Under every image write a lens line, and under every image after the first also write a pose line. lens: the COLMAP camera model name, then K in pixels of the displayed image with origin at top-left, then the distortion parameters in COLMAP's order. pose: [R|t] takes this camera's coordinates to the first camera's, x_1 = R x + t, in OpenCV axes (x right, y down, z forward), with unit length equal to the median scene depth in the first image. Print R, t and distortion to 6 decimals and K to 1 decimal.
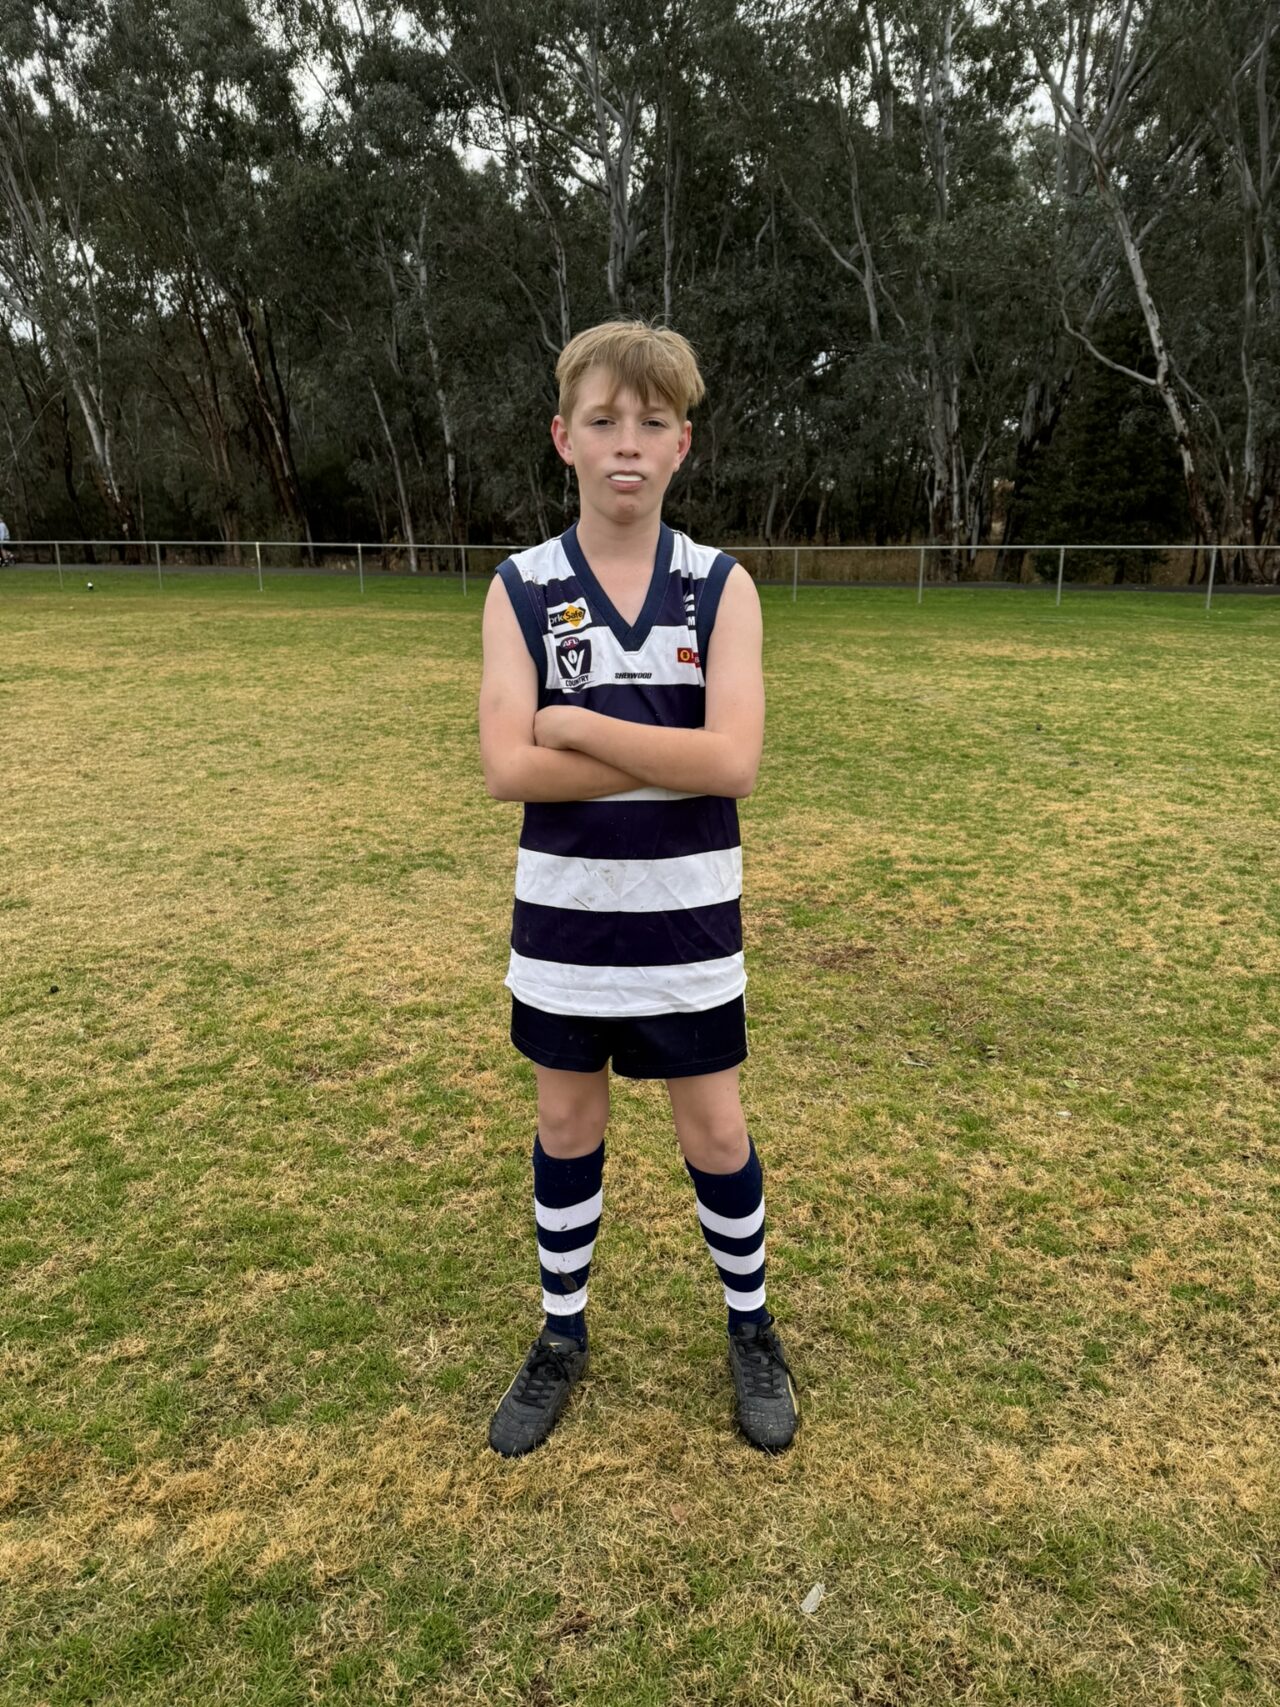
lens RADIAL K [[1223.2, 0, 659.8], [0, 1223.2, 846.1], [0, 0, 1]] dist [0.037373, -0.040174]
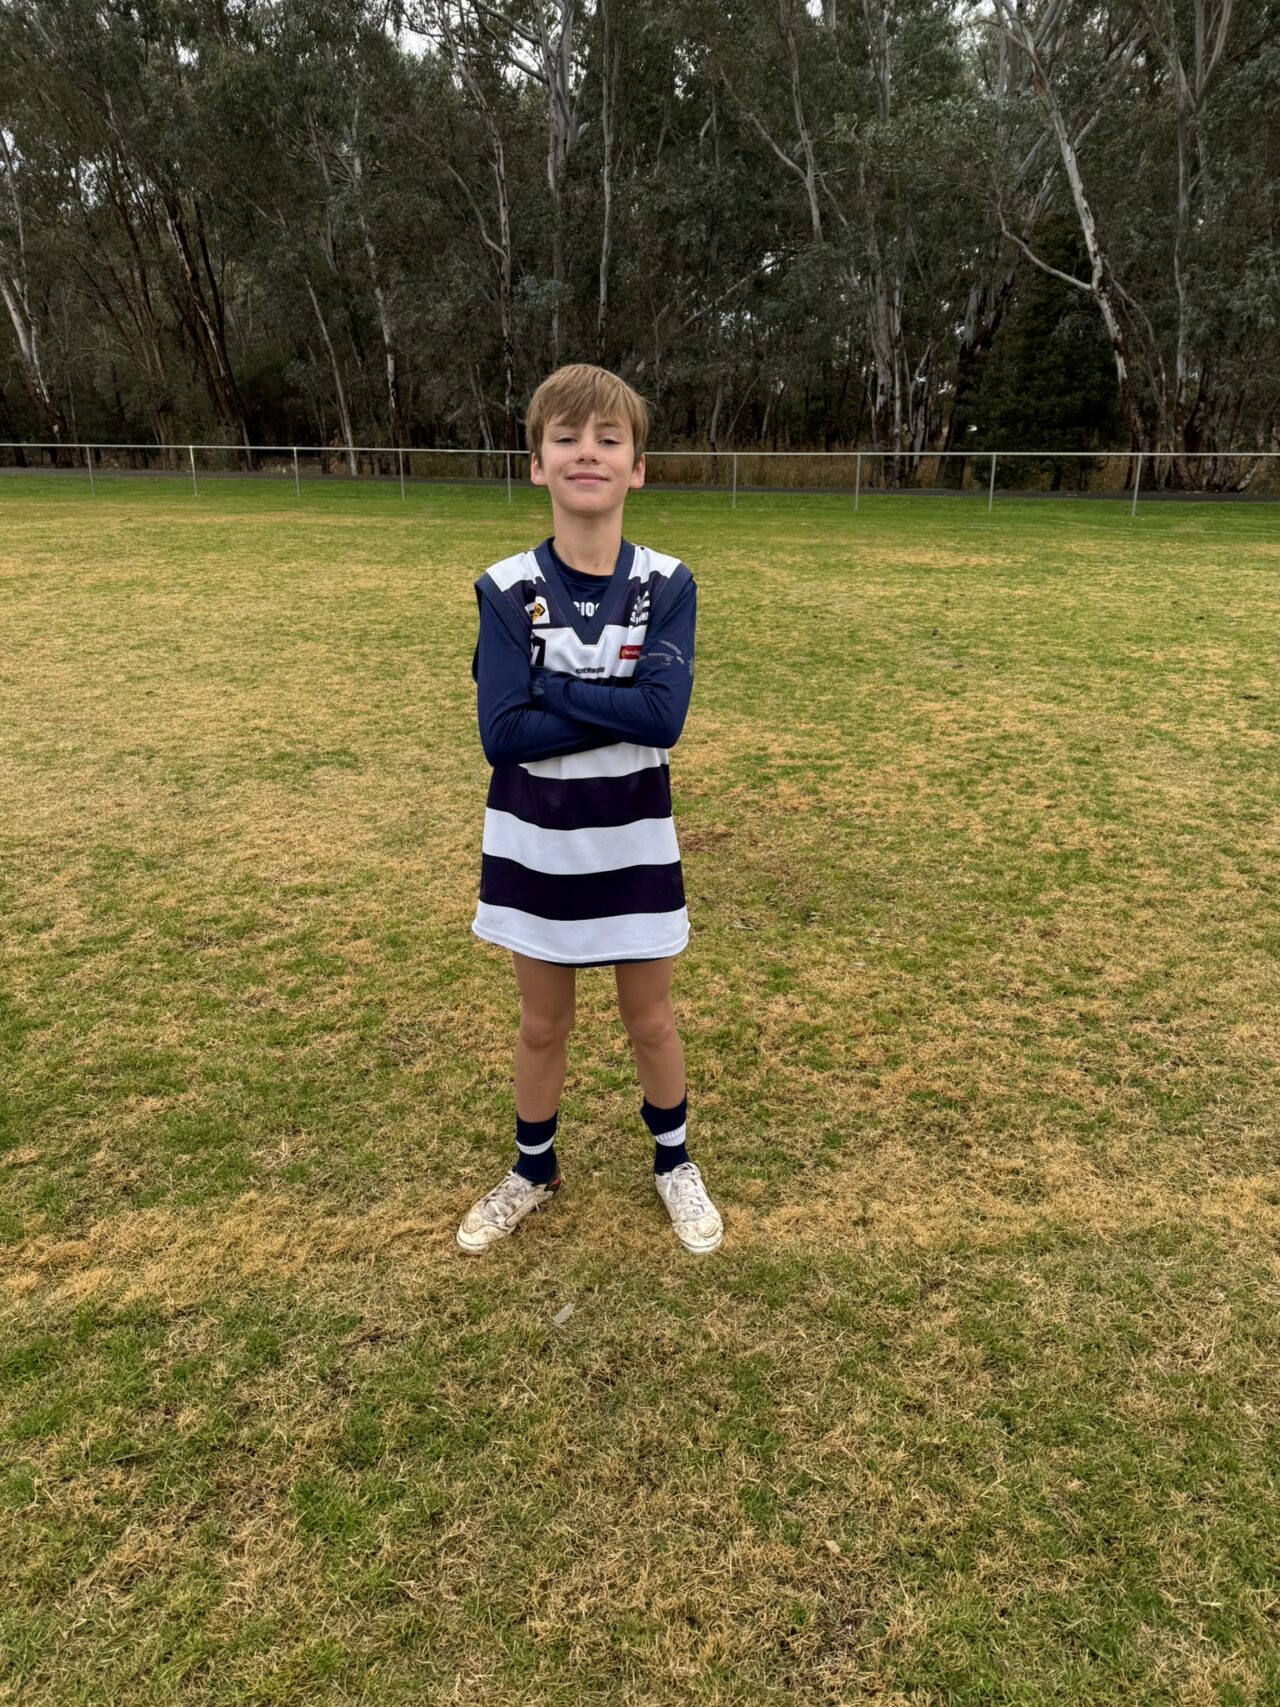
lens RADIAL K [[1216.8, 0, 666.4], [0, 1216.8, 827.9], [0, 0, 1]] dist [0.054978, -0.069940]
pose [[0.999137, -0.009532, 0.040435, 0.073912], [0.007103, 0.998186, 0.059781, 0.014172], [-0.040931, -0.059442, 0.997392, -0.095198]]
